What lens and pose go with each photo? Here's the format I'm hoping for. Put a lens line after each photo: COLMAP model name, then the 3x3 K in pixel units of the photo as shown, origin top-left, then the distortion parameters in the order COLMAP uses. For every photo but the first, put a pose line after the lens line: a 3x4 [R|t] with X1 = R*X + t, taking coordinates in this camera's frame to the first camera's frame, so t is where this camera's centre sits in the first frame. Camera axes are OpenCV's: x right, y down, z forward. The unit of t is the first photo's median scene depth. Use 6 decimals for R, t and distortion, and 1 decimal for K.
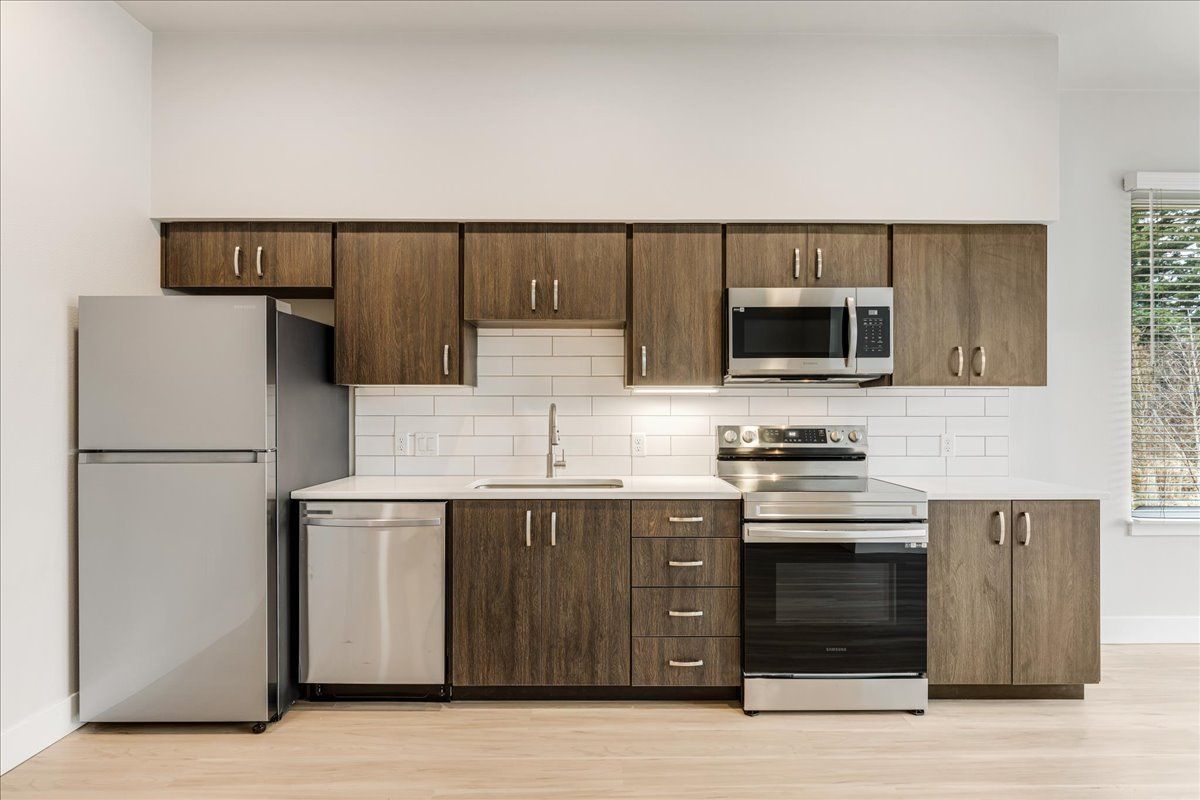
lens RADIAL K [[604.2, 0, 599.5], [0, 604.2, 410.9], [0, 0, 1]] dist [-0.003245, -0.000091]
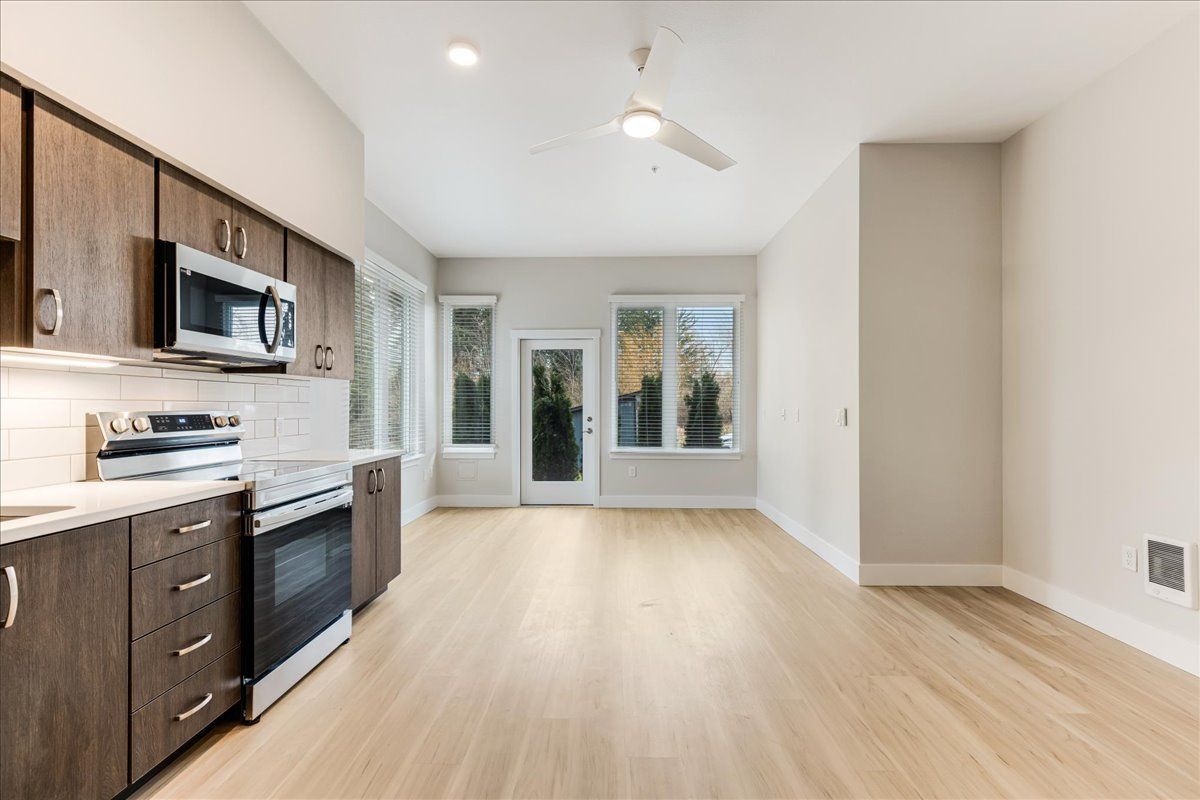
lens RADIAL K [[541.0, 0, 605.8], [0, 541.0, 405.6], [0, 0, 1]] dist [0.002408, 0.000132]
pose [[0.019305, 0.000649, 0.999813, -0.502917], [0.000177, 1.000000, -0.000653, 0.018420], [-0.999814, 0.000189, 0.019305, 0.397527]]
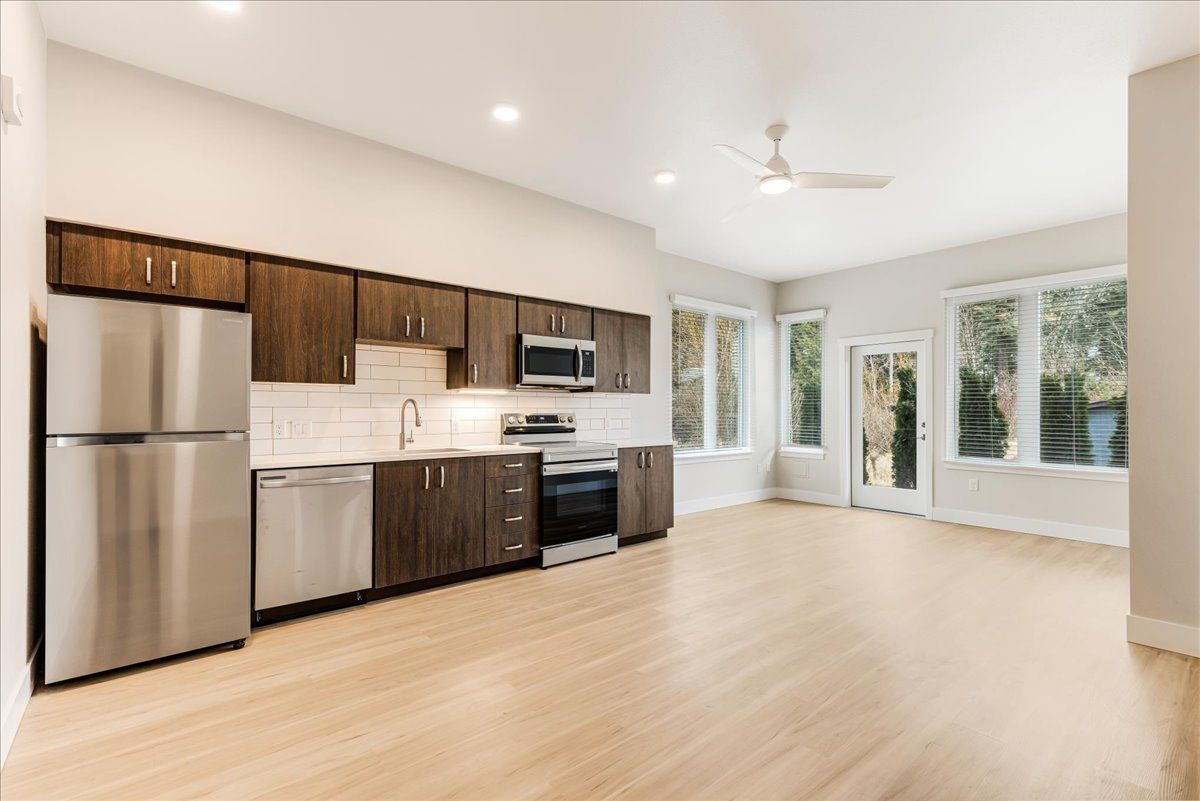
lens RADIAL K [[546.2, 0, 599.1], [0, 546.2, 407.0], [0, 0, 1]] dist [0.000316, -0.000205]
pose [[0.767647, 0.004091, 0.640860, -0.614514], [-0.000529, 0.999983, -0.005749, 0.016075], [-0.640873, 0.004074, 0.767636, -0.342849]]
